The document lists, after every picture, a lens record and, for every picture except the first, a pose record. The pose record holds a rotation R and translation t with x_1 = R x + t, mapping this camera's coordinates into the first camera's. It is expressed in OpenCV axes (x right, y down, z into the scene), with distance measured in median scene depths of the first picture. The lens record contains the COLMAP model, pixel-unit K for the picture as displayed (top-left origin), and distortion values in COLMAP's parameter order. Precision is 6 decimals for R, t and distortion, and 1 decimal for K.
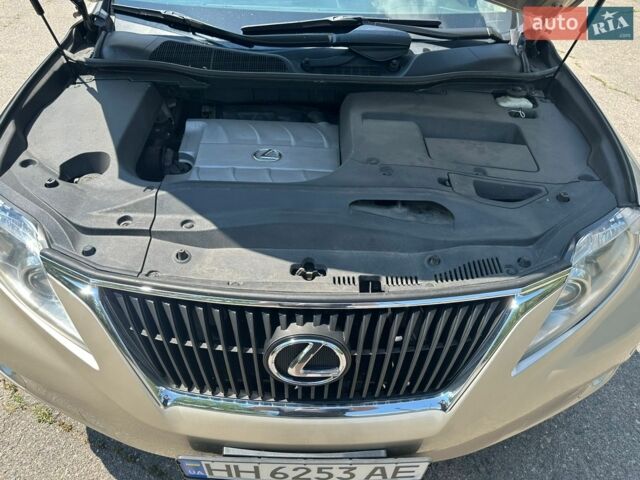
lens RADIAL K [[439.0, 0, 320.0], [0, 439.0, 240.0], [0, 0, 1]] dist [-0.001651, -0.001653]
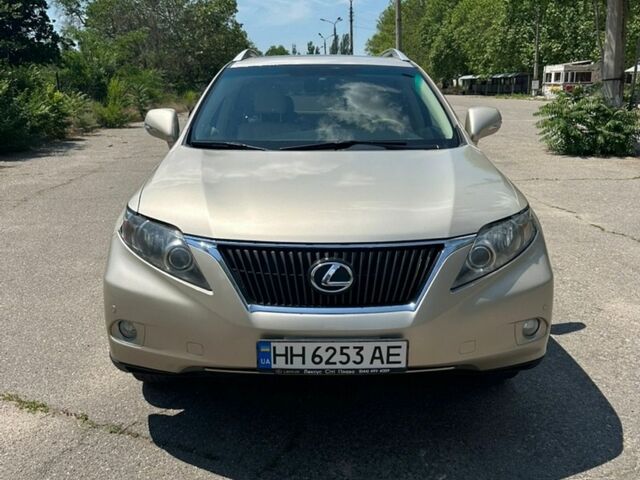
lens RADIAL K [[599.8, 0, 320.0], [0, 599.8, 240.0], [0, 0, 1]] dist [0.006304, -0.011762]
pose [[0.999353, -0.035904, 0.002056, -0.072637], [0.033367, 0.904390, -0.425401, 1.115434], [0.013414, 0.425194, 0.905003, -1.238809]]
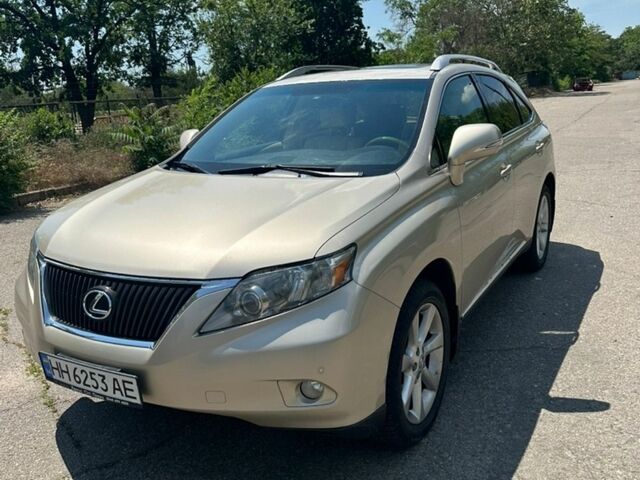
lens RADIAL K [[599.8, 0, 320.0], [0, 599.8, 240.0], [0, 0, 1]] dist [0.006304, -0.011762]
pose [[0.865309, 0.045227, -0.499195, 1.970352], [-0.253193, 0.898960, -0.357441, 0.667760], [0.432590, 0.435689, 0.789329, -0.732535]]
